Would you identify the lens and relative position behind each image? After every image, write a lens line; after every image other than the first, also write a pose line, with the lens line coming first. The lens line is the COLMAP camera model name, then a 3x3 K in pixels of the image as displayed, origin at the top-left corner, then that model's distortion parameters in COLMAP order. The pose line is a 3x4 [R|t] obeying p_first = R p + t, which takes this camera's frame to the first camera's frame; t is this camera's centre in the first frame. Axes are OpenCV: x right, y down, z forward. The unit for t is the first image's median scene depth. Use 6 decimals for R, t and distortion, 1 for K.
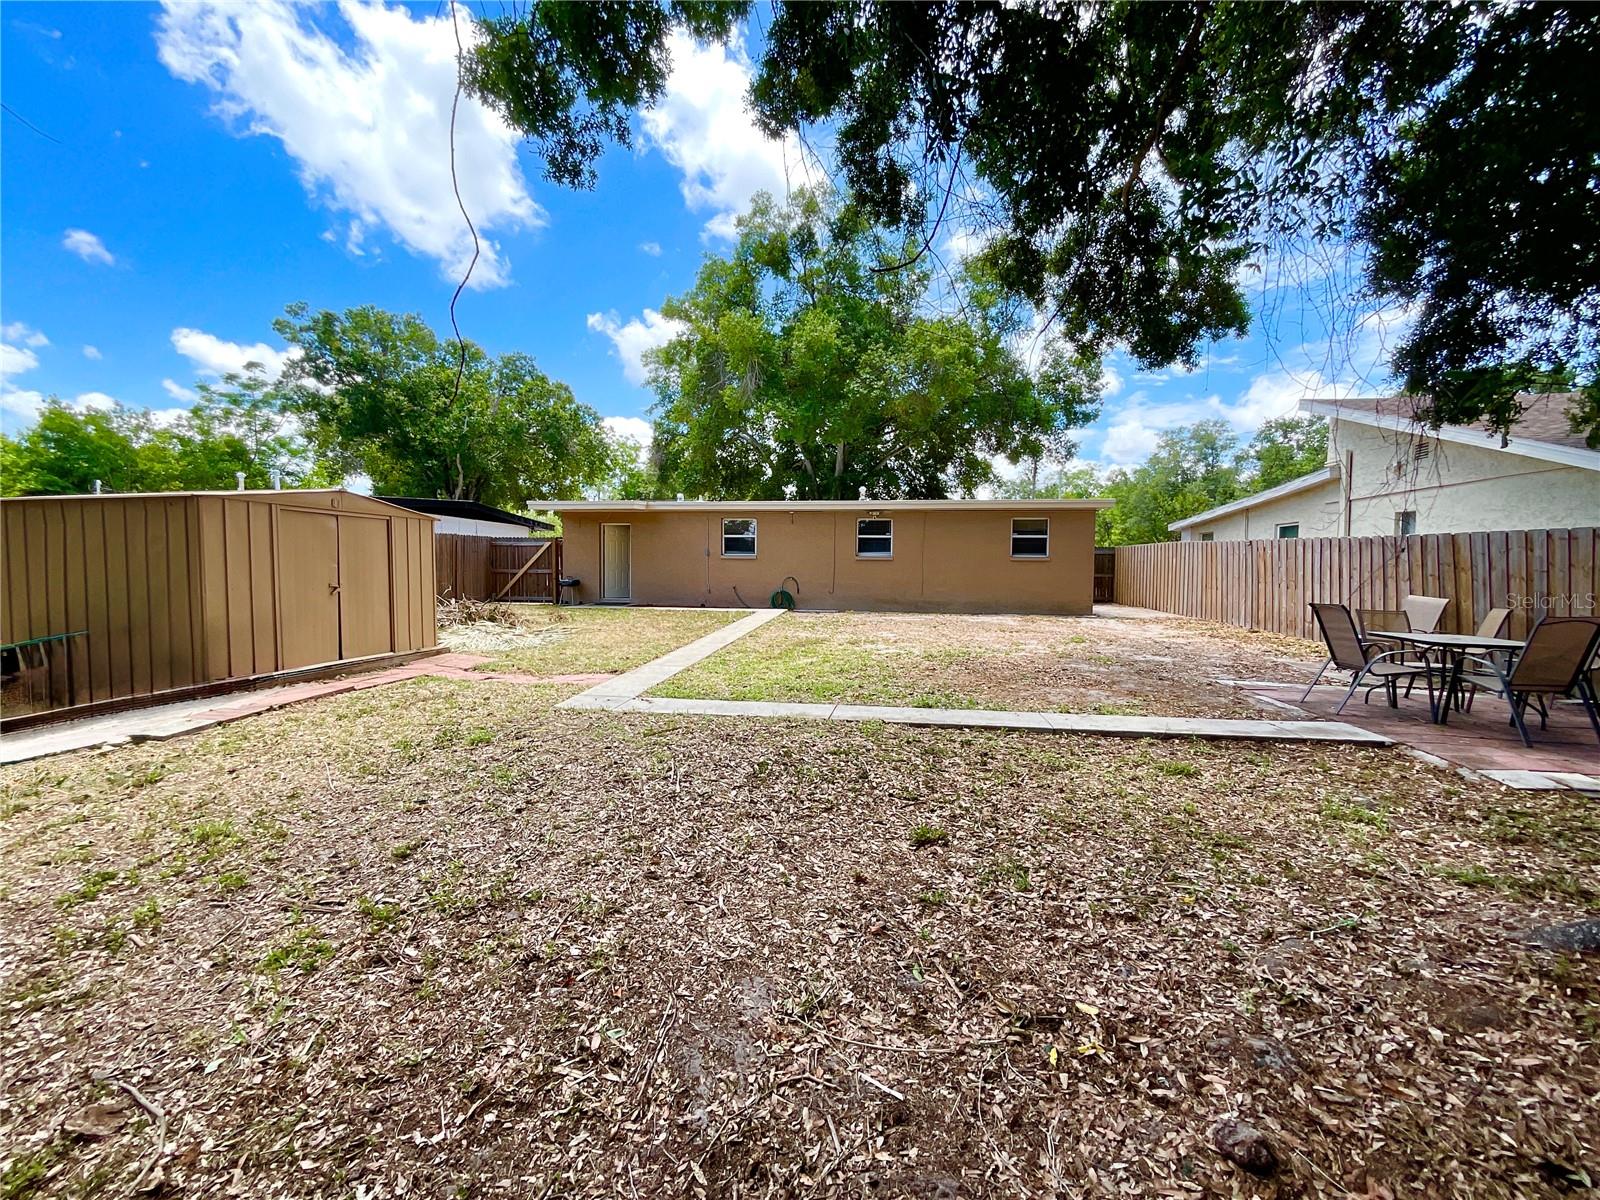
lens RADIAL K [[654.0, 0, 800.5], [0, 654.0, 597.5], [0, 0, 1]] dist [0.000723, 0.001938]
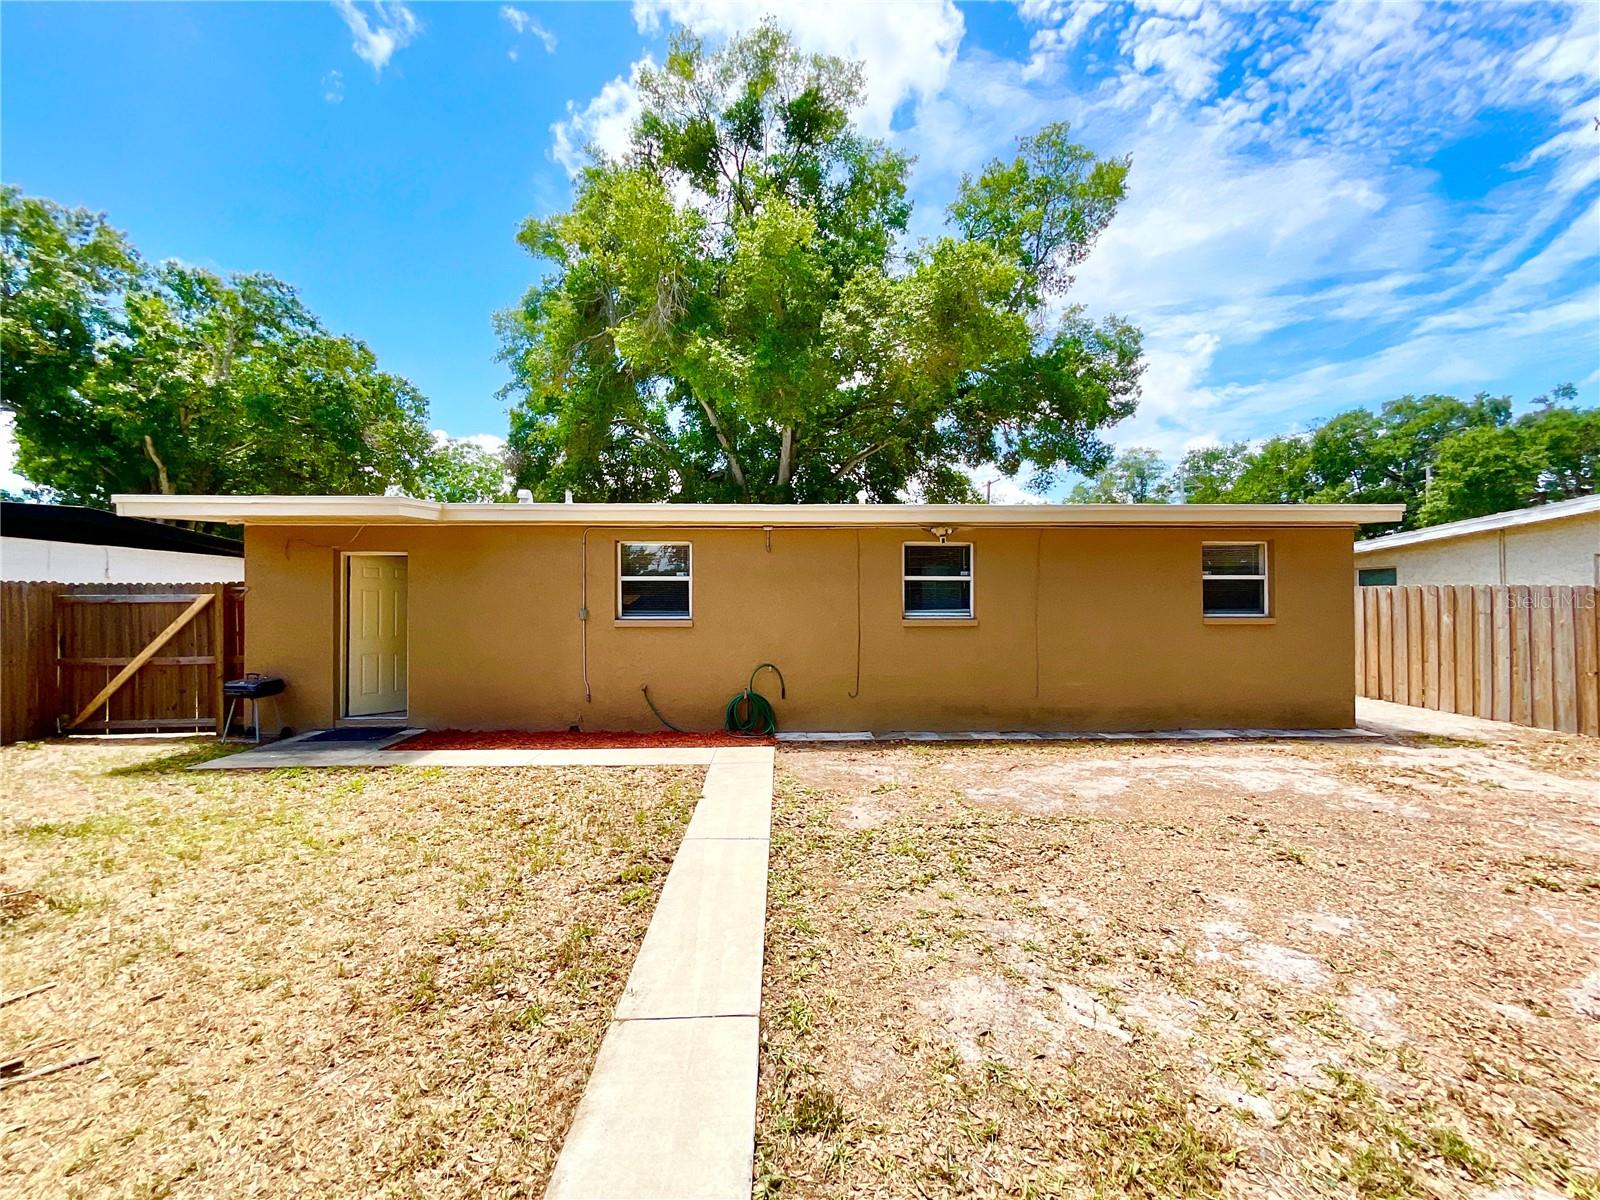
lens RADIAL K [[654.0, 0, 806.0], [0, 654.0, 595.7], [0, 0, 1]] dist [0.000723, 0.001938]
pose [[0.984507, -0.010340, 0.175037, -0.045454], [0.019322, 0.998578, -0.049686, -0.037029], [-0.174275, 0.052299, 0.983307, 0.341201]]
